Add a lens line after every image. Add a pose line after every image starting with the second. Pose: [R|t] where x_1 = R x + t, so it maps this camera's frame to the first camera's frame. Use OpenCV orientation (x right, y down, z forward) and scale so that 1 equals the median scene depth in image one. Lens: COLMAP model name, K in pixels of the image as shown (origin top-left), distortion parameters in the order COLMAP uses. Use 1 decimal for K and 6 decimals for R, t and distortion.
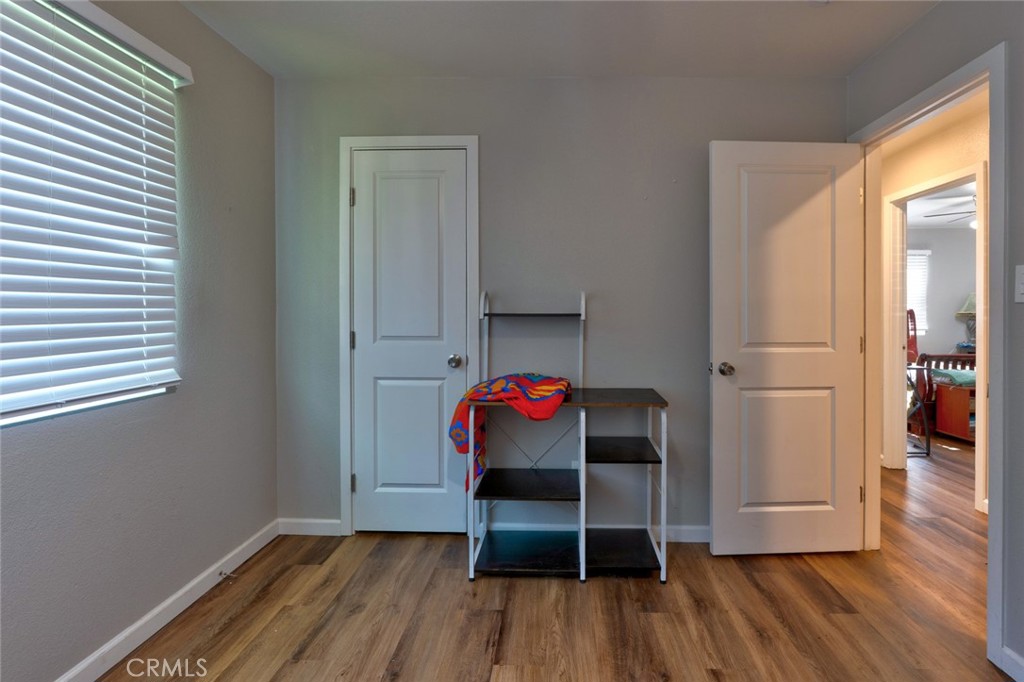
lens RADIAL K [[466.0, 0, 560.1], [0, 466.0, 316.6], [0, 0, 1]] dist [-0.007617, 0.003292]
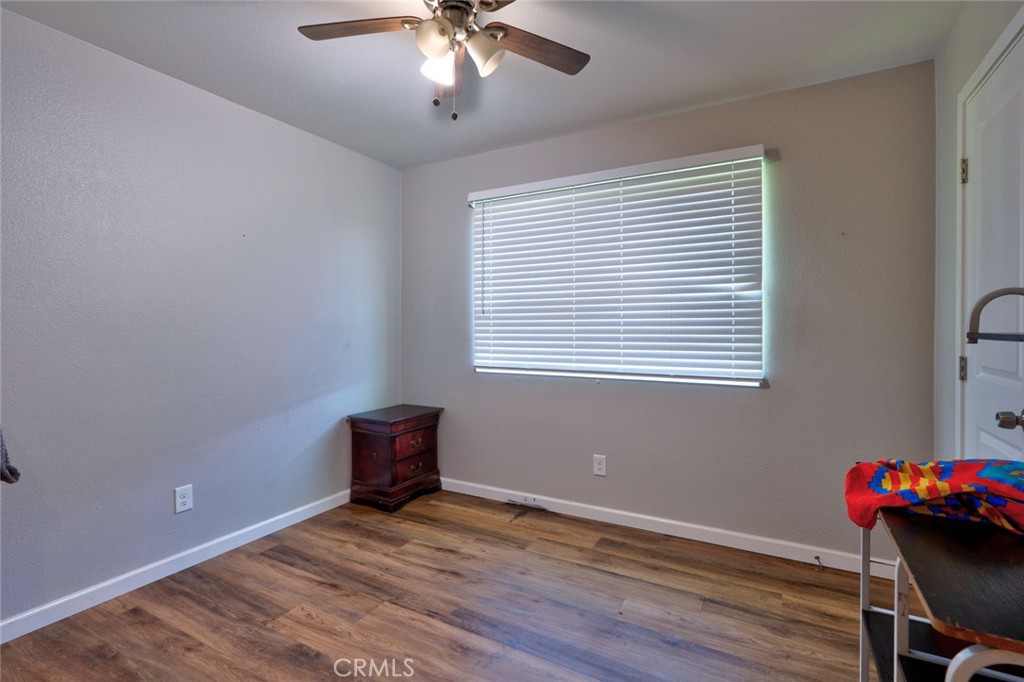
lens RADIAL K [[466.0, 0, 510.0], [0, 466.0, 335.4], [0, 0, 1]] dist [-0.007617, 0.003292]
pose [[-0.483129, 0.007697, -0.875516, 0.752054], [-0.006177, 0.999907, 0.012199, -0.001660], [0.875528, 0.011302, -0.483036, 1.065264]]
